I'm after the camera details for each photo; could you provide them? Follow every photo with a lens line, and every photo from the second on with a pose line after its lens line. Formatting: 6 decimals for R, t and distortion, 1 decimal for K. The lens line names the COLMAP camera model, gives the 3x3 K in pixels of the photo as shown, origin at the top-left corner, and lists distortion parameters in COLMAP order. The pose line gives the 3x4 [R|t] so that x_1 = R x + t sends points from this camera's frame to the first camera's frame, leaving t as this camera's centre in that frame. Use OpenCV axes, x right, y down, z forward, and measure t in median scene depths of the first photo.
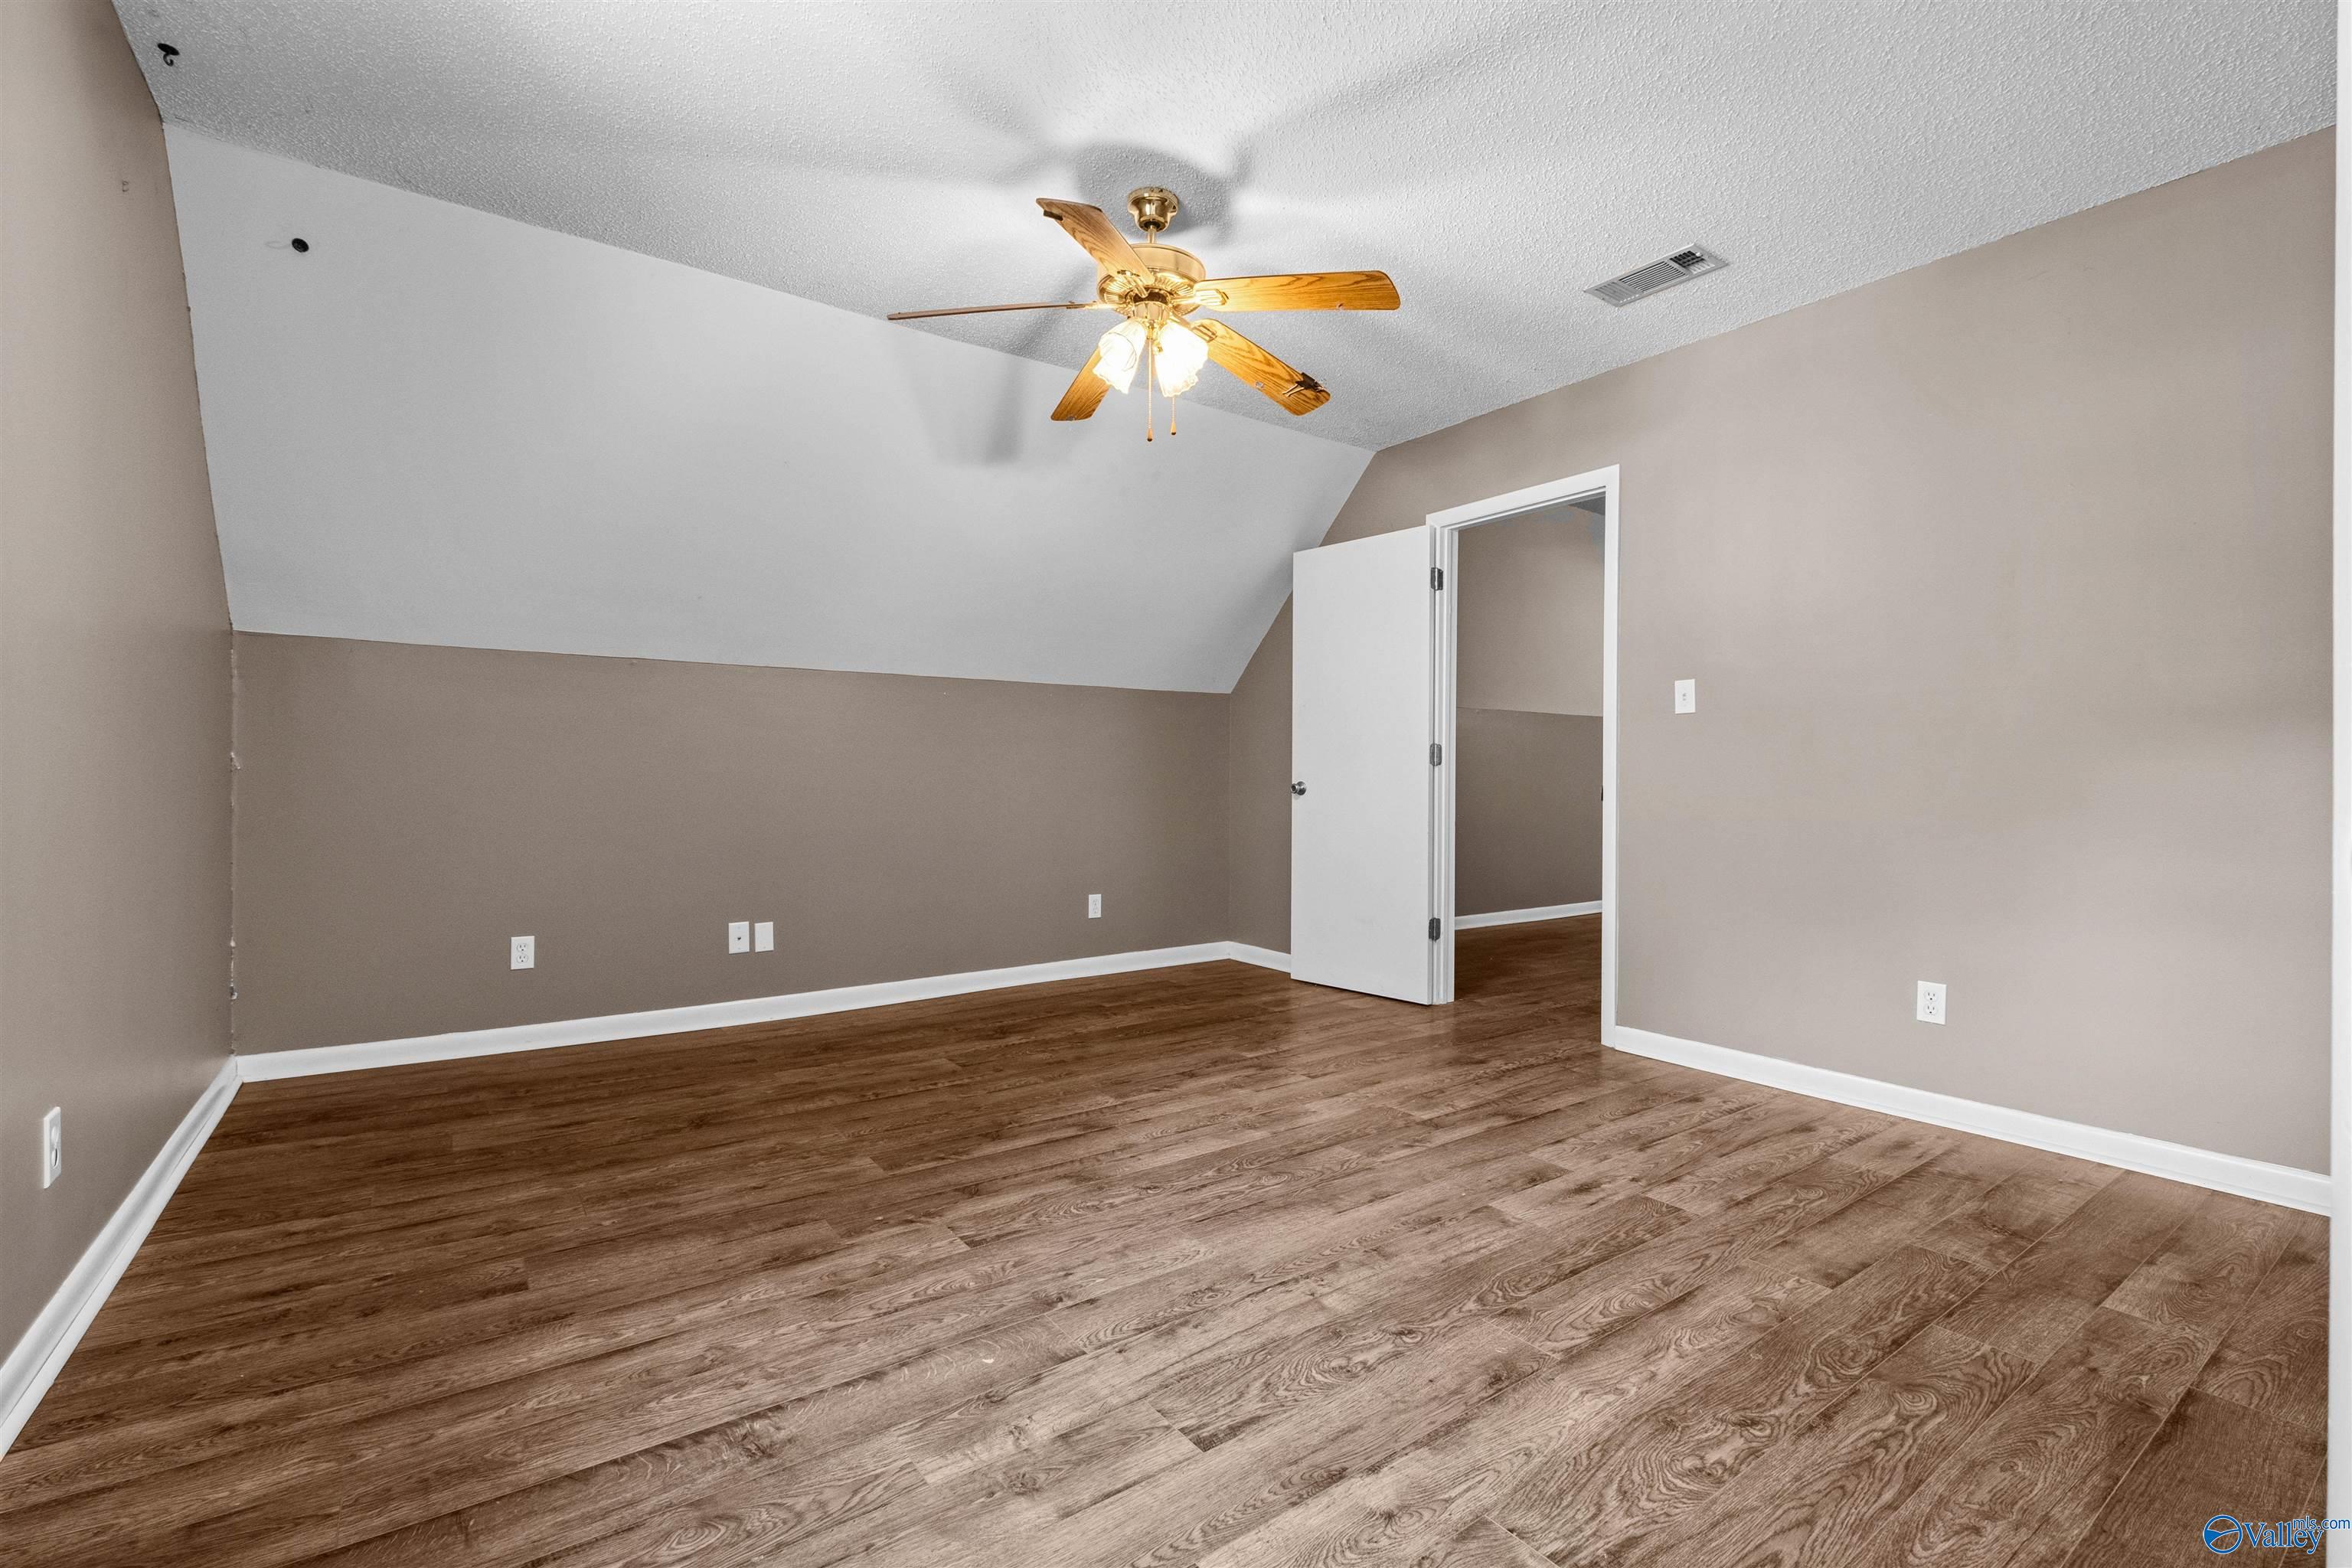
lens RADIAL K [[1033.5, 0, 1138.5], [0, 1033.5, 776.4], [0, 0, 1]] dist [-0.002087, -0.000881]
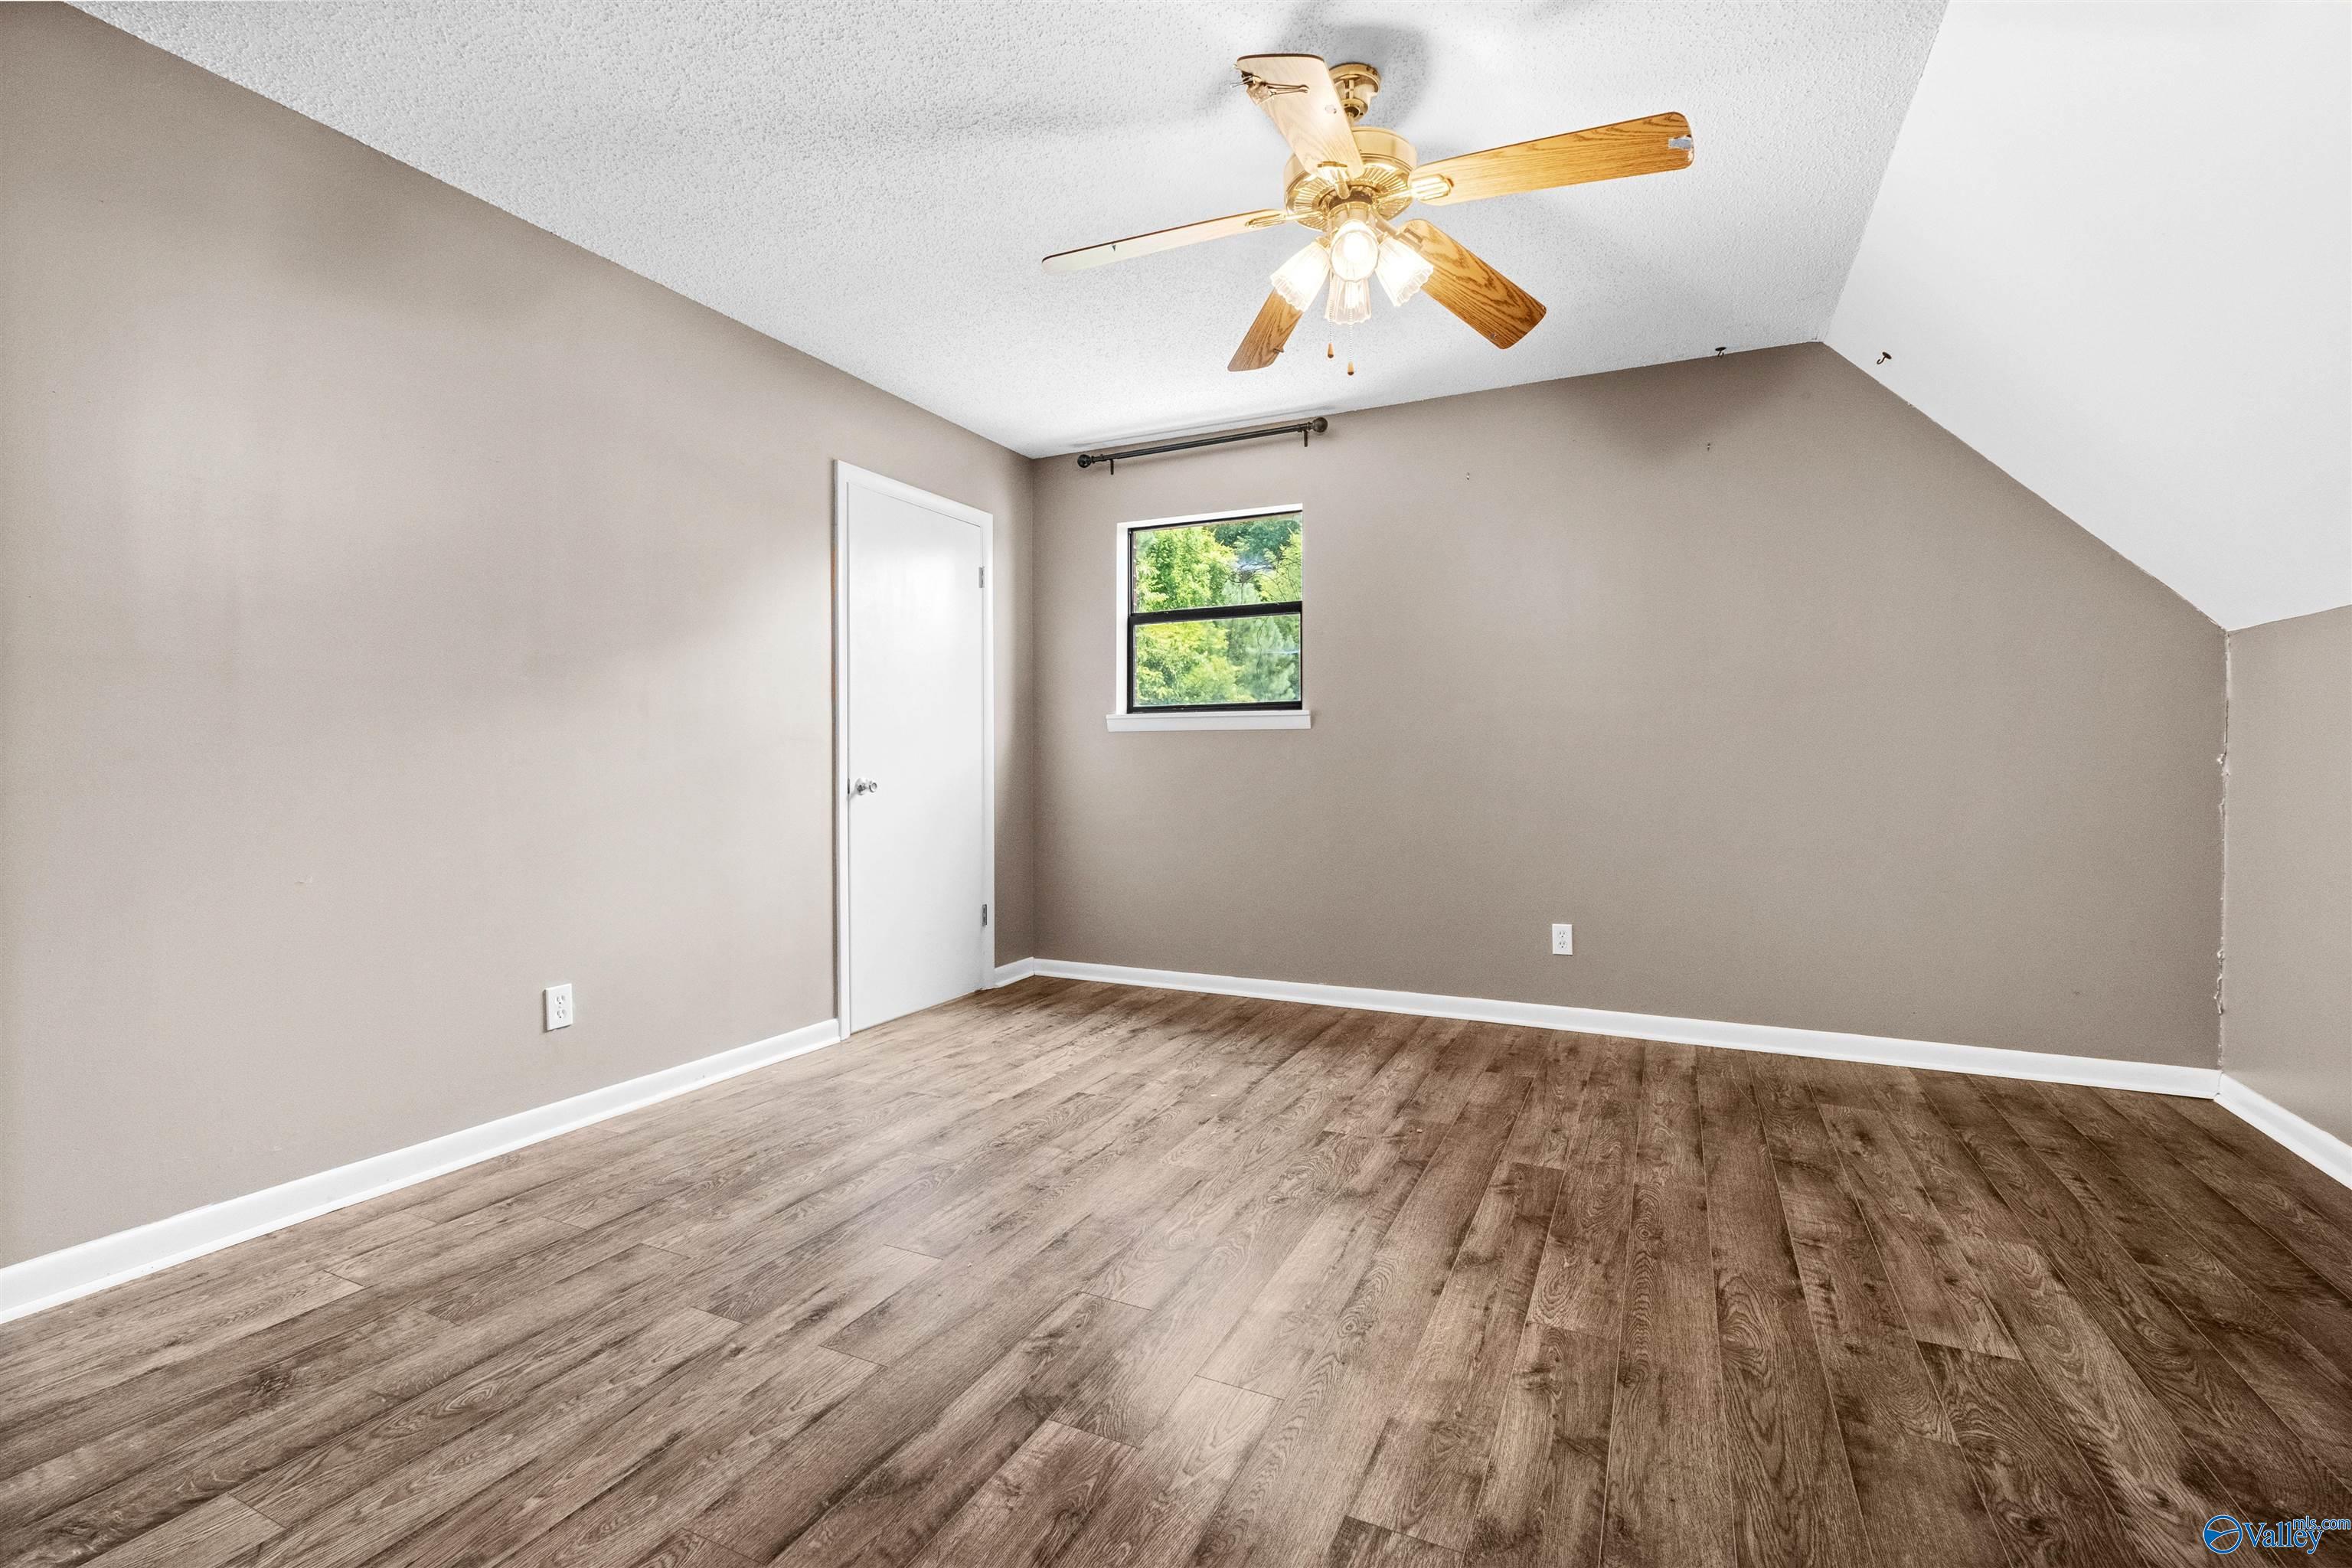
lens RADIAL K [[1026.8, 0, 1176.0], [0, 1026.8, 784.0], [0, 0, 1]] dist [0.011528, -0.009110]
pose [[-0.861668, 0.004803, -0.507451, 0.604566], [-0.002667, 0.999899, 0.013993, -0.007151], [0.507466, 0.013411, -0.861567, 1.835113]]
